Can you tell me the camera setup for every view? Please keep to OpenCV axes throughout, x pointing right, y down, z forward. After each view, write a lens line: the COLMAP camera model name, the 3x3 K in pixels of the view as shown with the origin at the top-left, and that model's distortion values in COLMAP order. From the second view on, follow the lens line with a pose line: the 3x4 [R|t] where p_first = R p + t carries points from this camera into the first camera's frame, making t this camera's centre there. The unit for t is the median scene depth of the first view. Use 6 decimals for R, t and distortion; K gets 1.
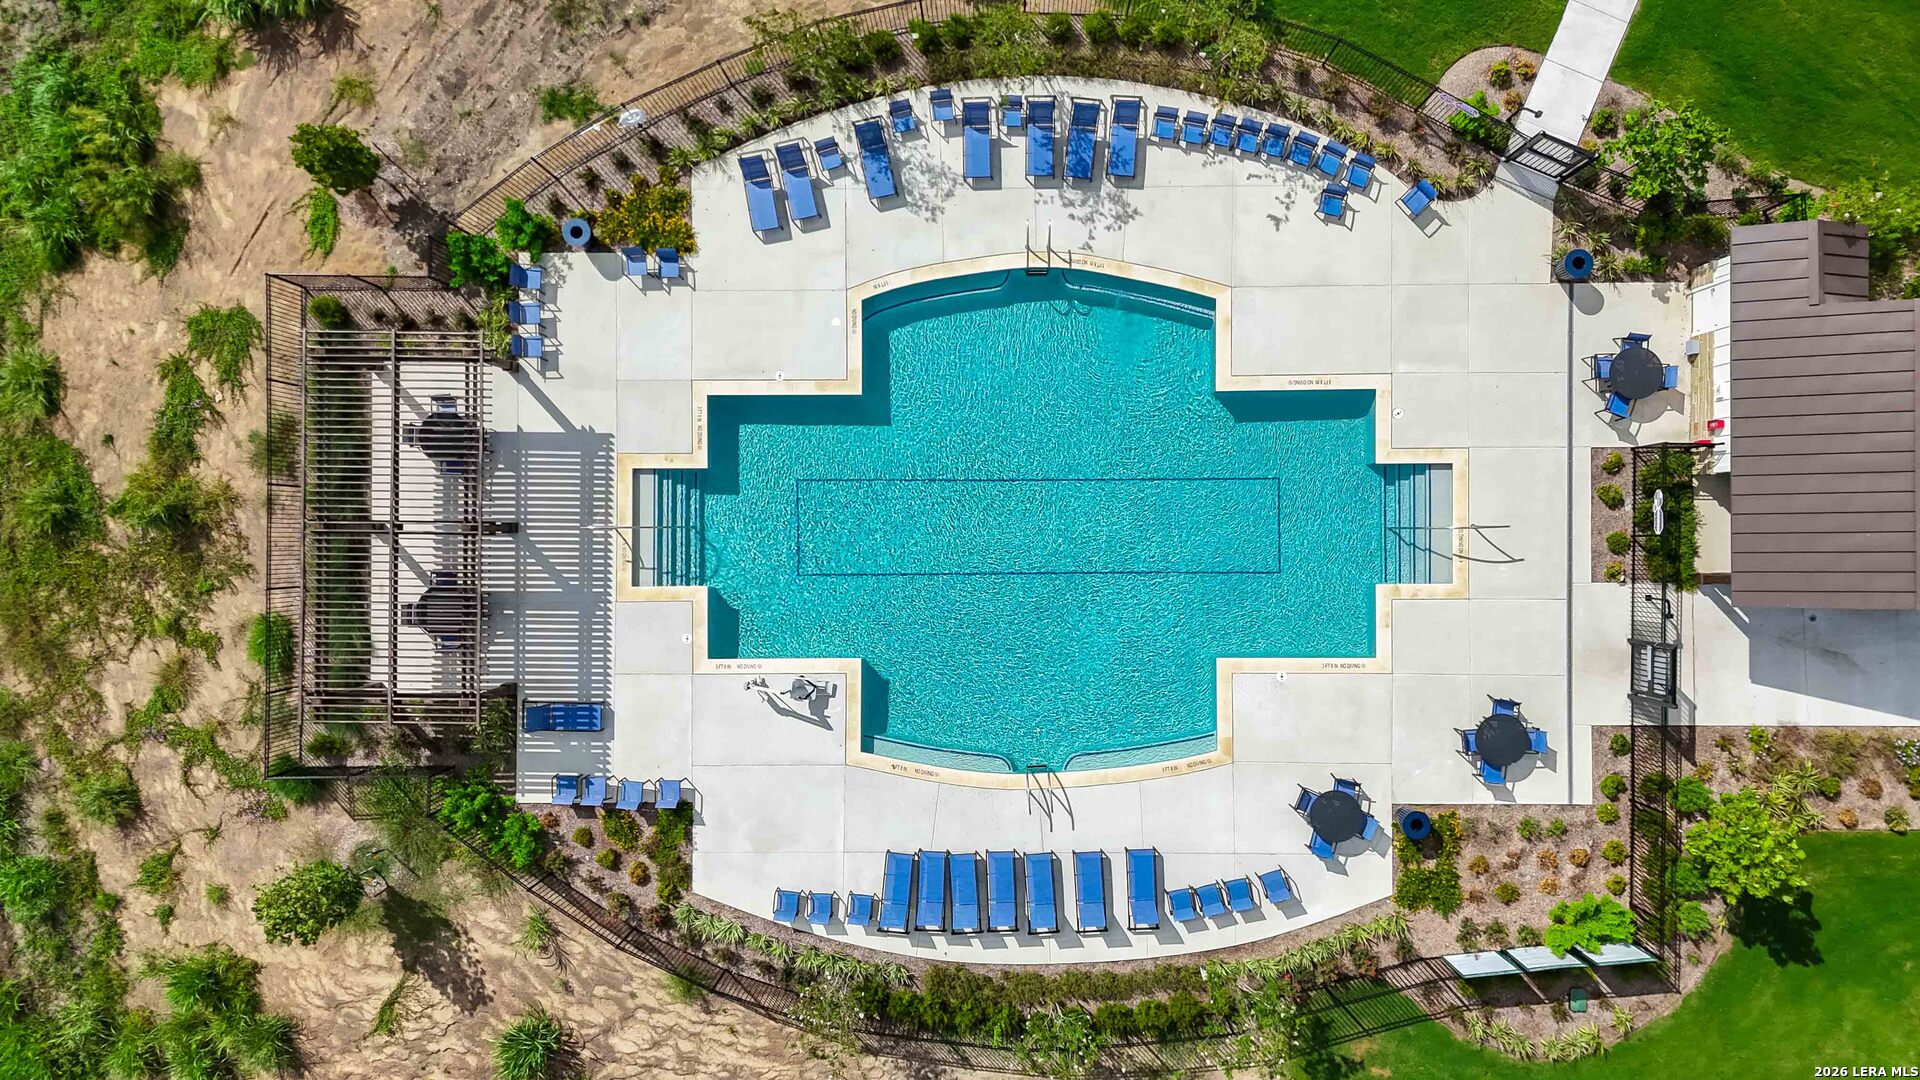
lens RADIAL K [[1419.6, 0, 967.5], [0, 1419.6, 535.5], [0, 0, 1]] dist [0.064121, -0.052191]
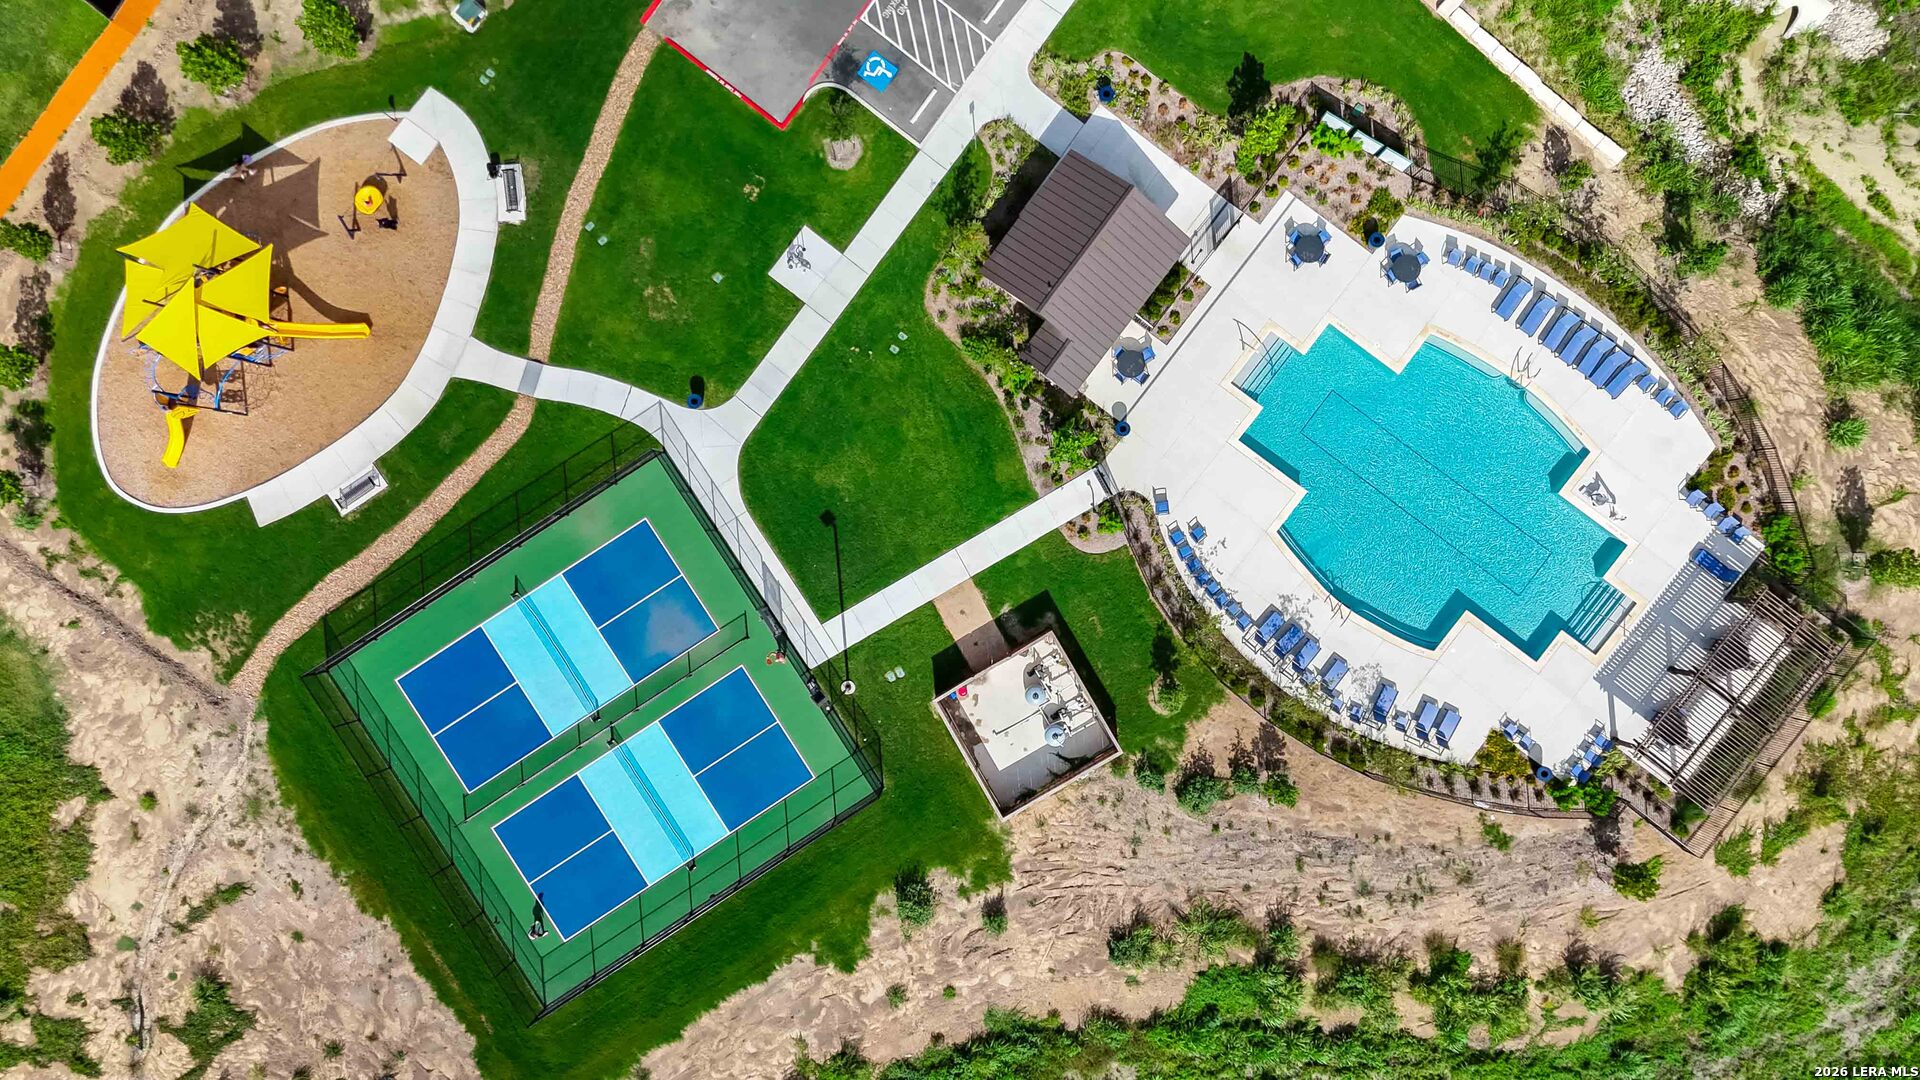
lens RADIAL K [[1419.6, 0, 967.5], [0, 1419.6, 535.5], [0, 0, 1]] dist [0.064121, -0.052191]
pose [[-0.792370, -0.608648, 0.041202, 0.408280], [0.608725, -0.793289, -0.012097, -0.387384], [0.040048, 0.015495, 0.999078, -0.835919]]
